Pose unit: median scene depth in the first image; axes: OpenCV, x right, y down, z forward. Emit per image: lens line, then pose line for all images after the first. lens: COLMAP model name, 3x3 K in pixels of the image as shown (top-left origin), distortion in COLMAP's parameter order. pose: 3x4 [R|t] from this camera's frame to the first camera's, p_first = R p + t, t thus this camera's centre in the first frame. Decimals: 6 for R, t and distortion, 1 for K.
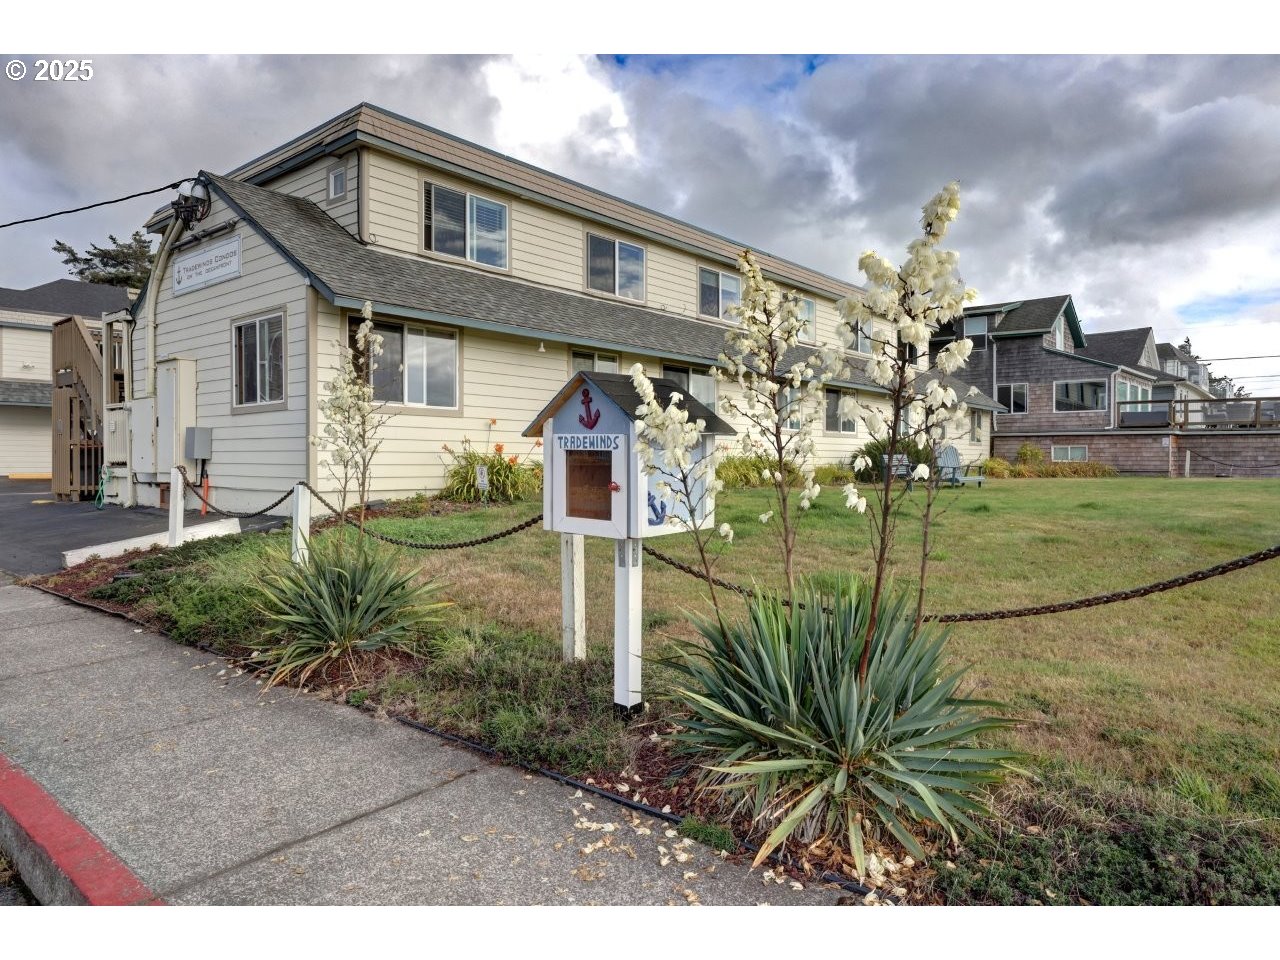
lens RADIAL K [[801.1, 0, 636.4], [0, 801.1, 468.0], [0, 0, 1]] dist [0.002477, 0.001318]
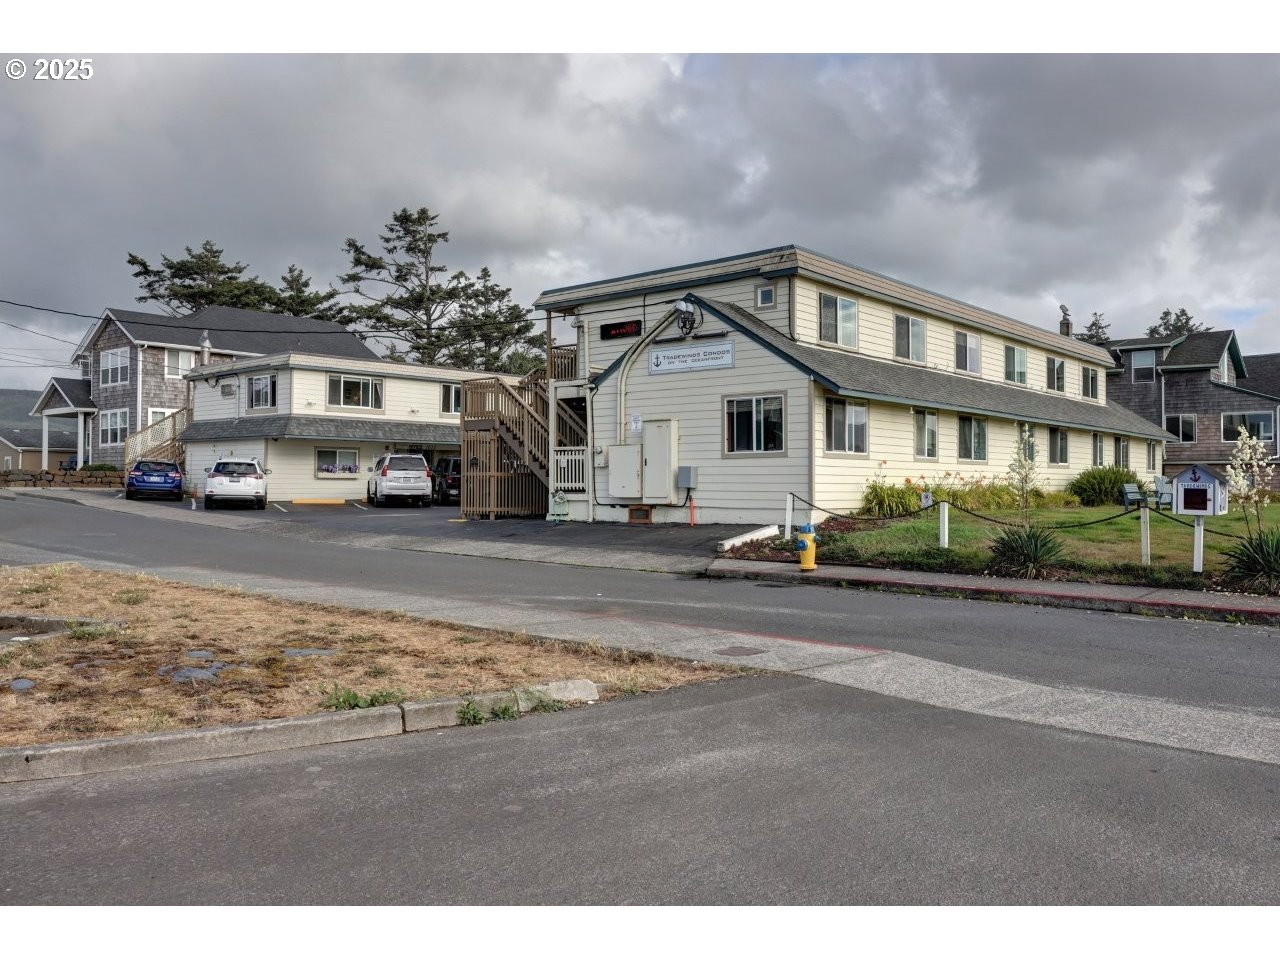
lens RADIAL K [[988.6, 0, 640.0], [0, 988.6, 480.0], [0, 0, 1]] dist [-0.000358, 0.002633]
pose [[0.999977, -0.000689, -0.006789, -0.451317], [0.000596, 0.999905, -0.013792, -0.000383], [0.006798, 0.013788, 0.999882, -0.595448]]
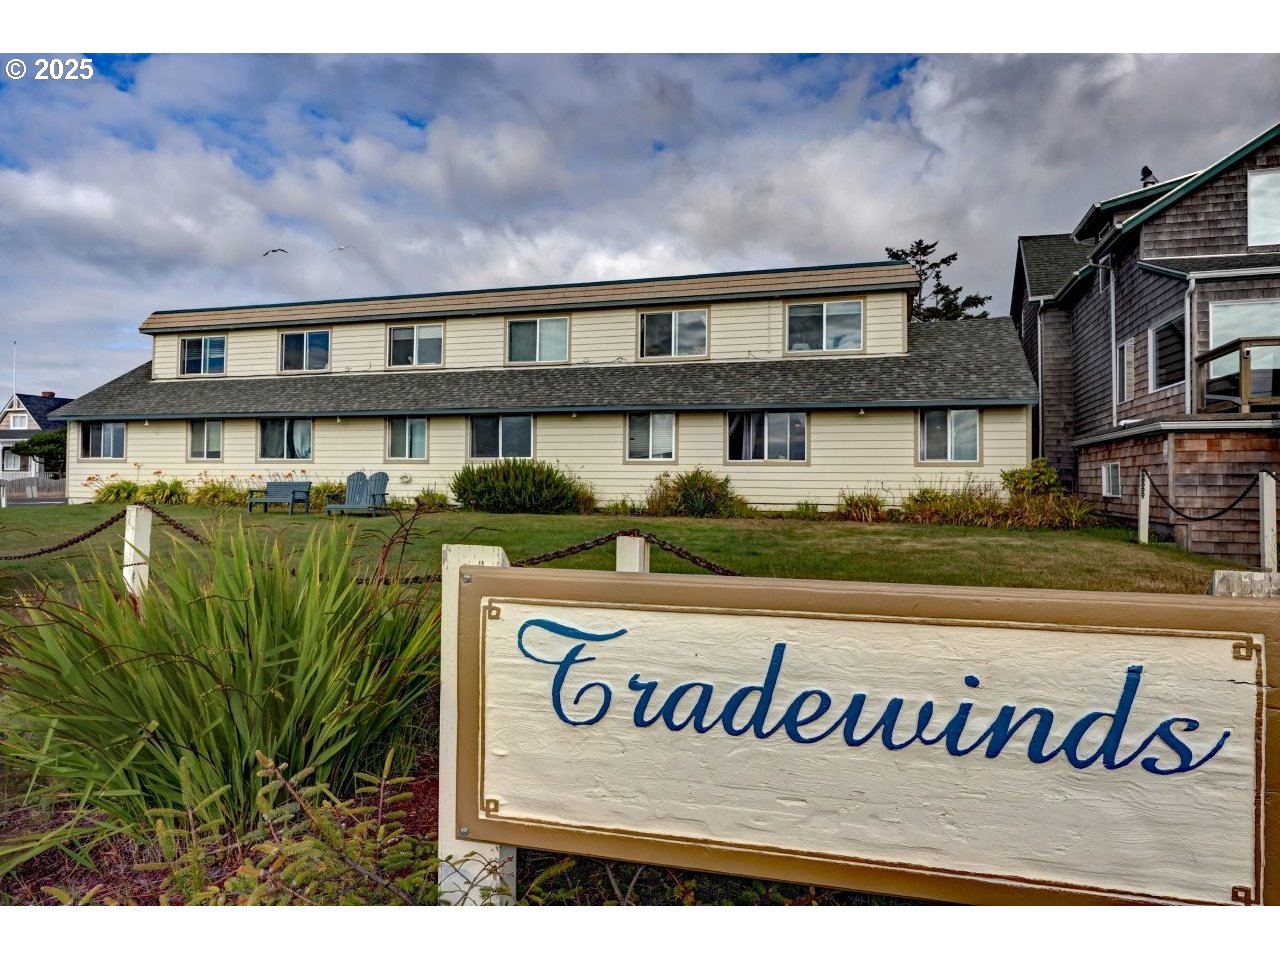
lens RADIAL K [[429.2, 0, 640.0], [0, 429.2, 480.0], [0, 0, 1]] dist [-0.000048, 0.000041]
pose [[0.519113, -0.005202, -0.854690, 0.927258], [-0.021169, 0.999596, -0.018942, -0.021501], [0.854443, 0.027926, 0.518793, 1.117161]]
